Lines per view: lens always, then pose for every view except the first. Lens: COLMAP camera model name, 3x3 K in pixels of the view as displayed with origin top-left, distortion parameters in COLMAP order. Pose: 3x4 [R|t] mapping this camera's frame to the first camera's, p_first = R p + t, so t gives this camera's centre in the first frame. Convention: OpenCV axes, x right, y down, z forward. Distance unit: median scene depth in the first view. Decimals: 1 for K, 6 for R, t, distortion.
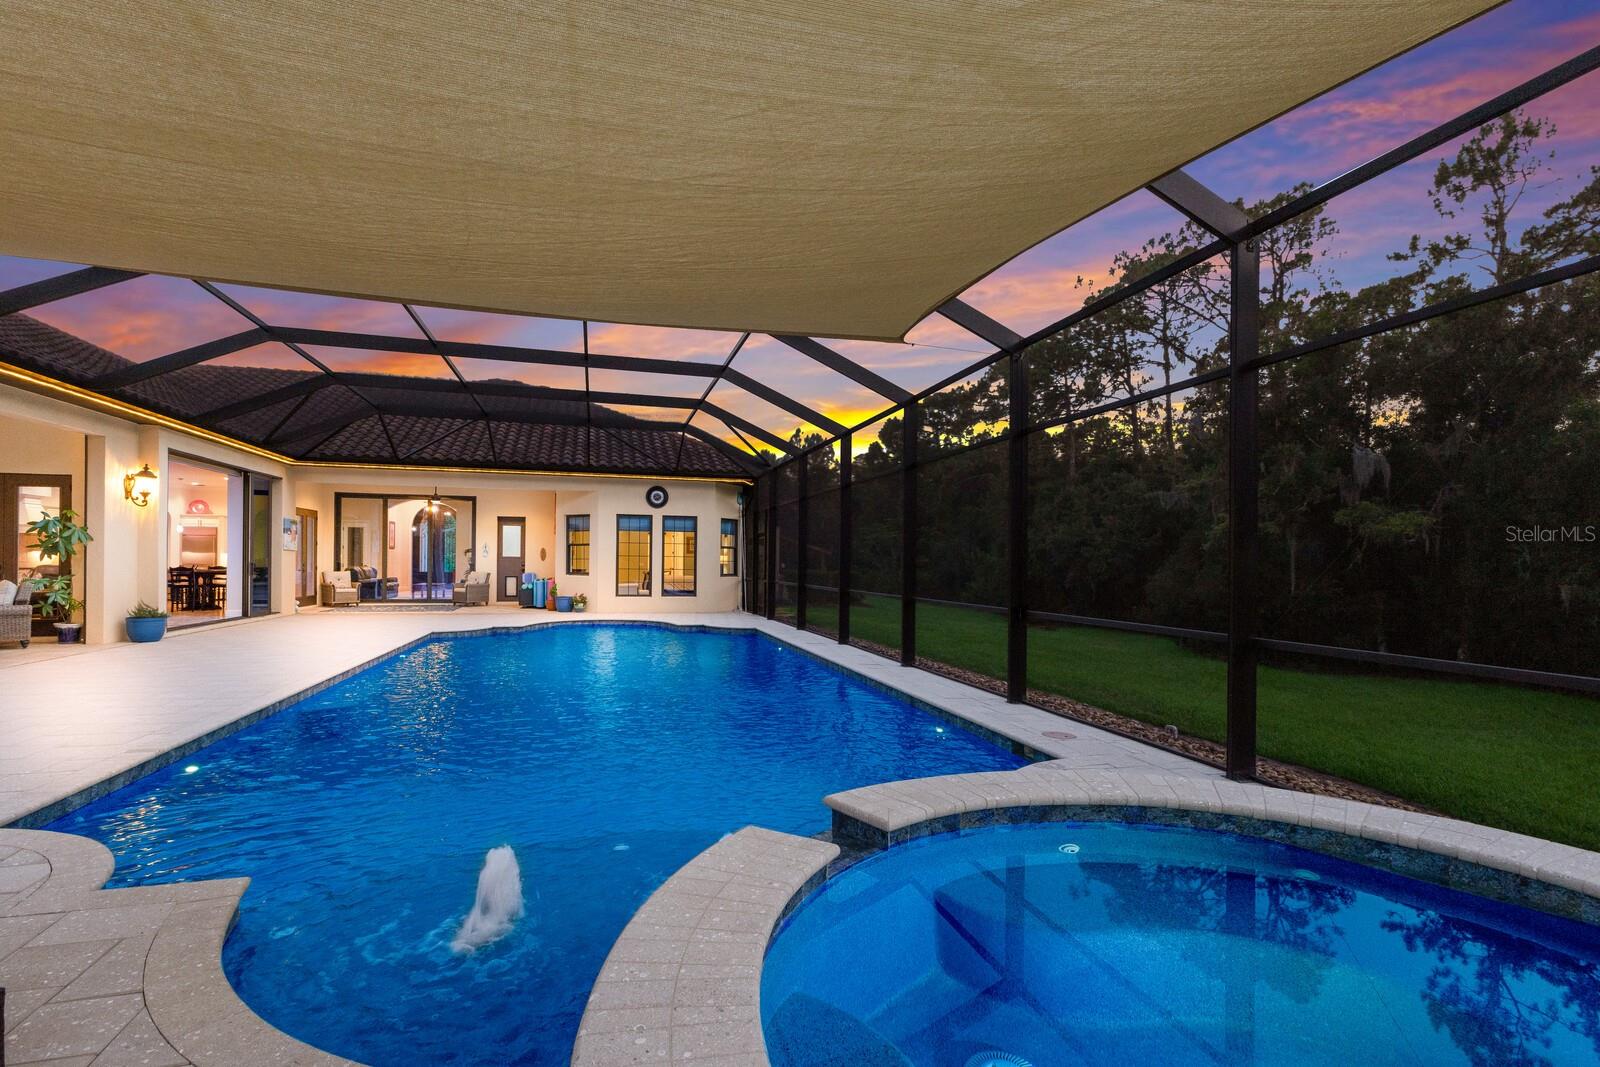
lens RADIAL K [[741.0, 0, 794.9], [0, 741.0, 561.5], [0, 0, 1]] dist [-0.001226, -0.003421]
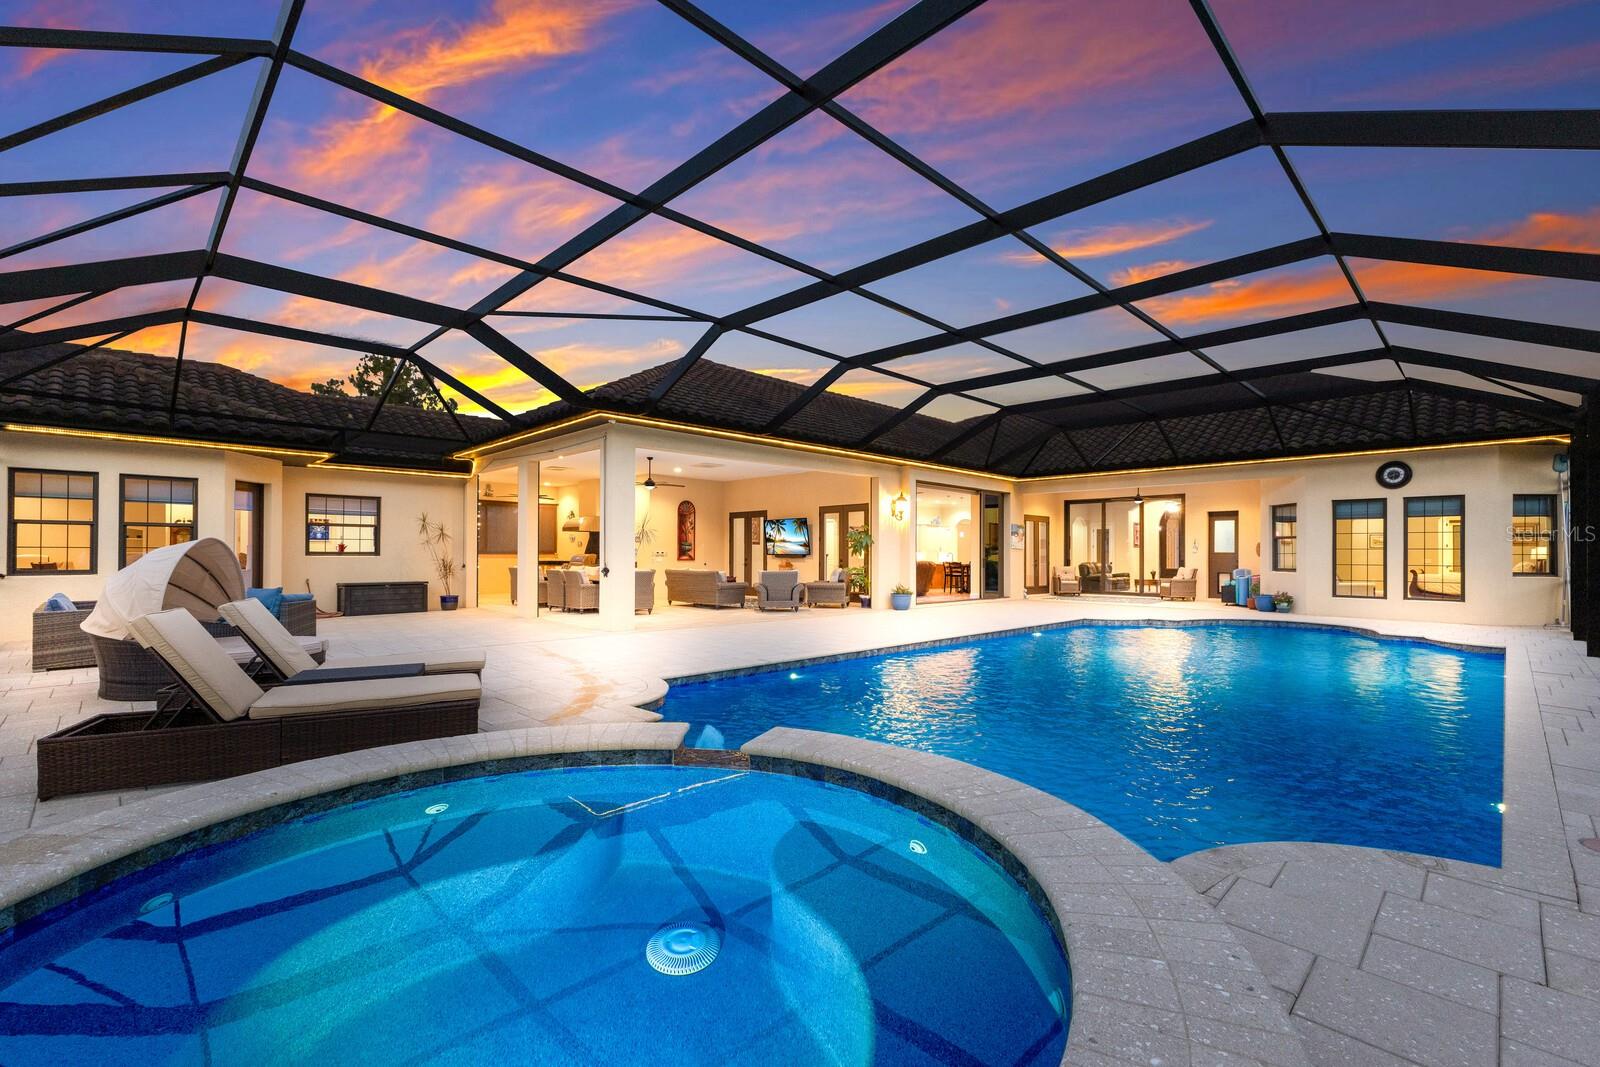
lens RADIAL K [[696.9, 0, 798.5], [0, 696.9, 551.0], [0, 0, 1]] dist [0.012557, -0.001275]
pose [[0.494724, -0.014833, -0.868924, 0.153055], [0.001005, 0.999863, -0.016496, 0.007054], [0.869050, 0.007288, 0.494671, 0.067301]]
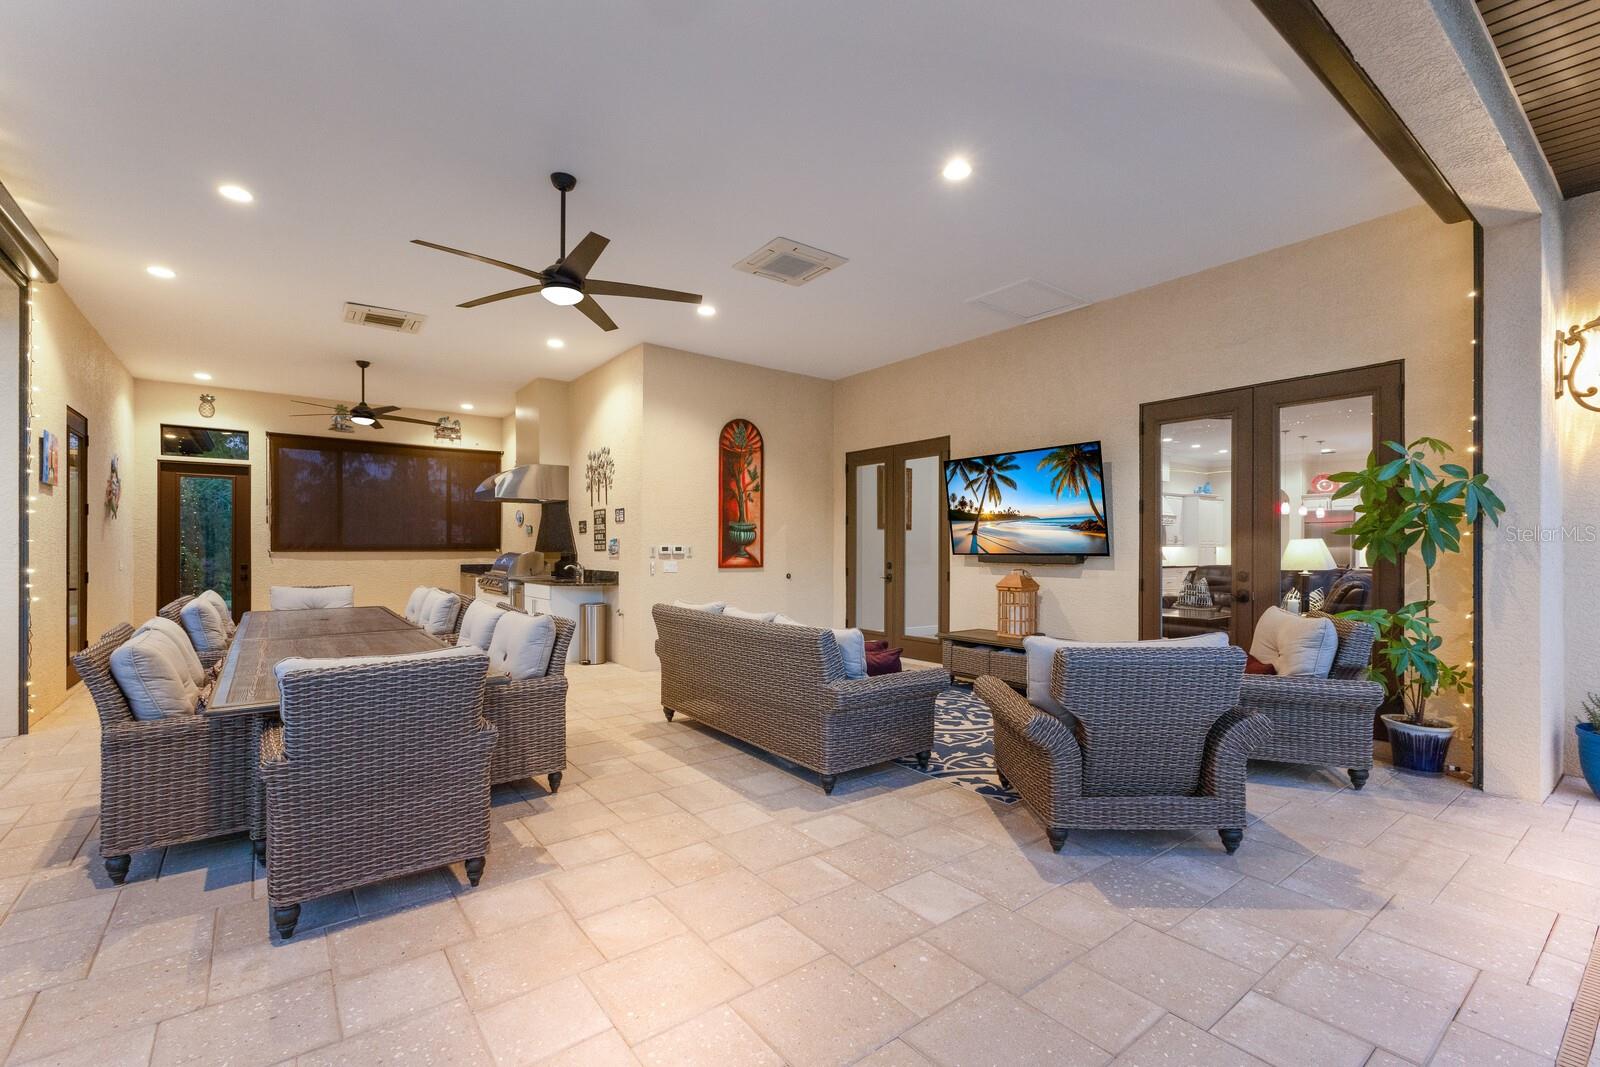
lens RADIAL K [[696.9, 0, 798.5], [0, 696.9, 551.0], [0, 0, 1]] dist [0.012557, -0.001275]
pose [[0.377514, -0.007258, -0.925975, -0.431228], [-0.002611, 0.999957, -0.008903, -0.002821], [0.926000, 0.005779, 0.377479, 0.309172]]
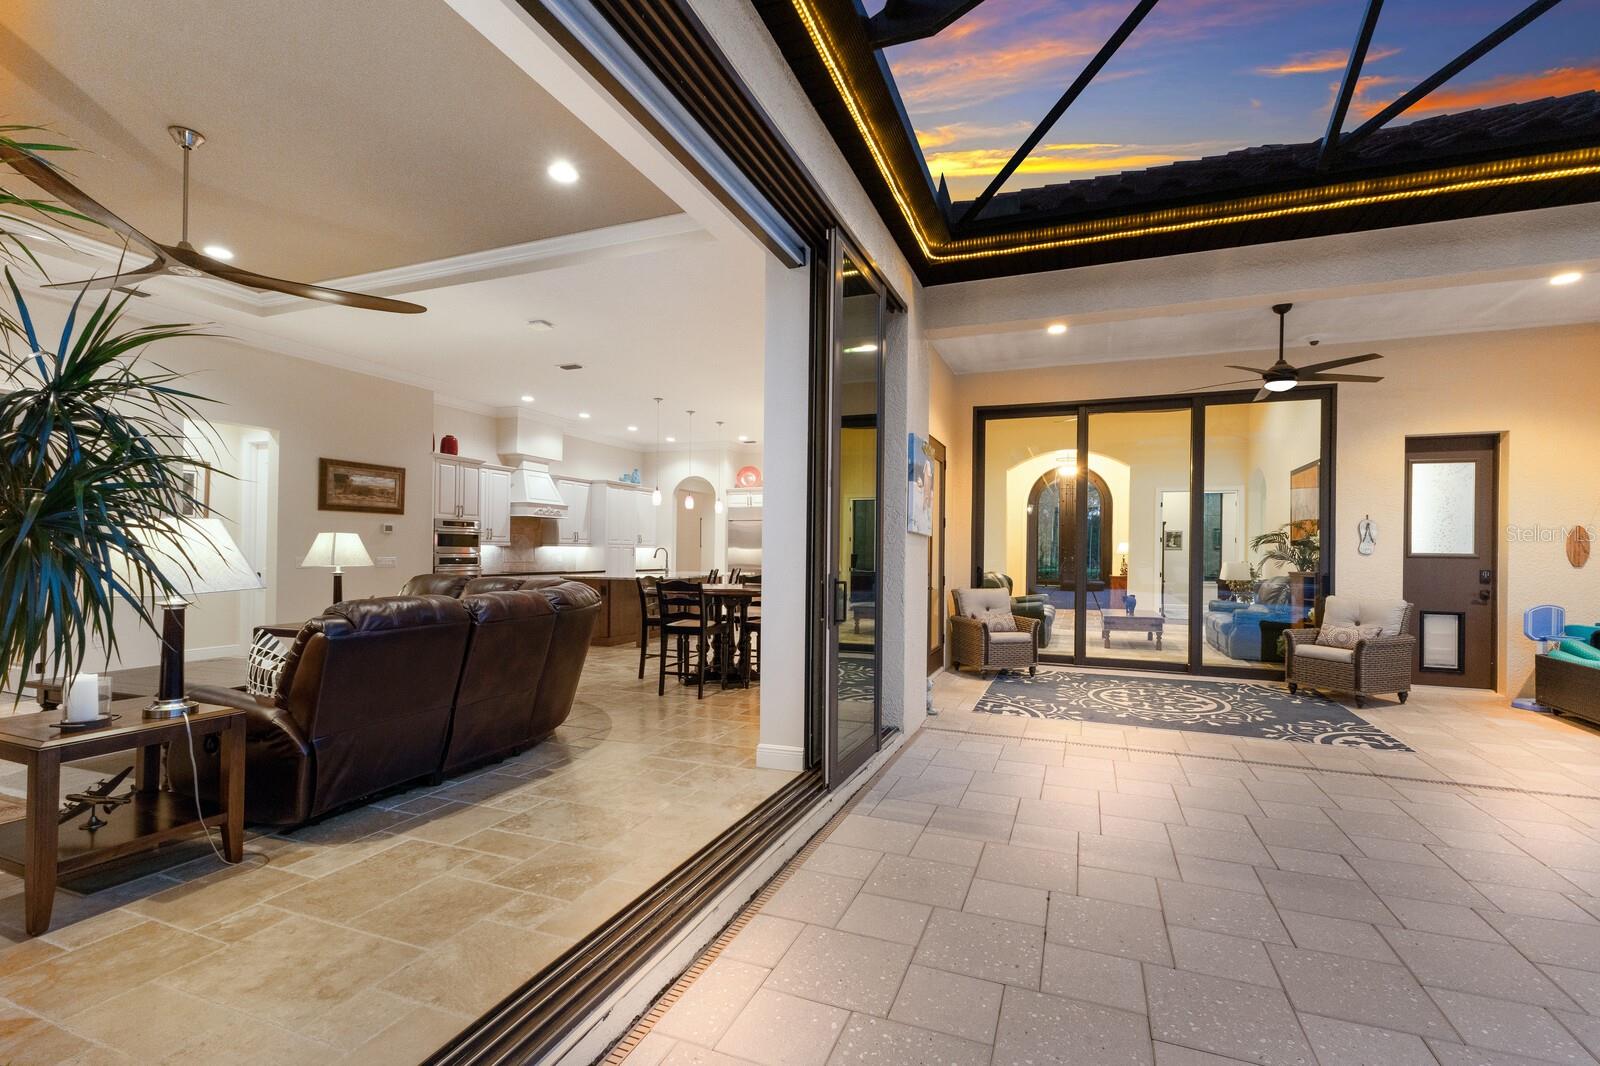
lens RADIAL K [[699.7, 0, 807.0], [0, 699.7, 549.7], [0, 0, 1]] dist [0.013896, -0.004873]
pose [[0.807485, -0.003234, -0.589879, -0.471519], [-0.005647, 0.999897, -0.013213, -0.002837], [0.589861, 0.014001, 0.807383, 0.626022]]
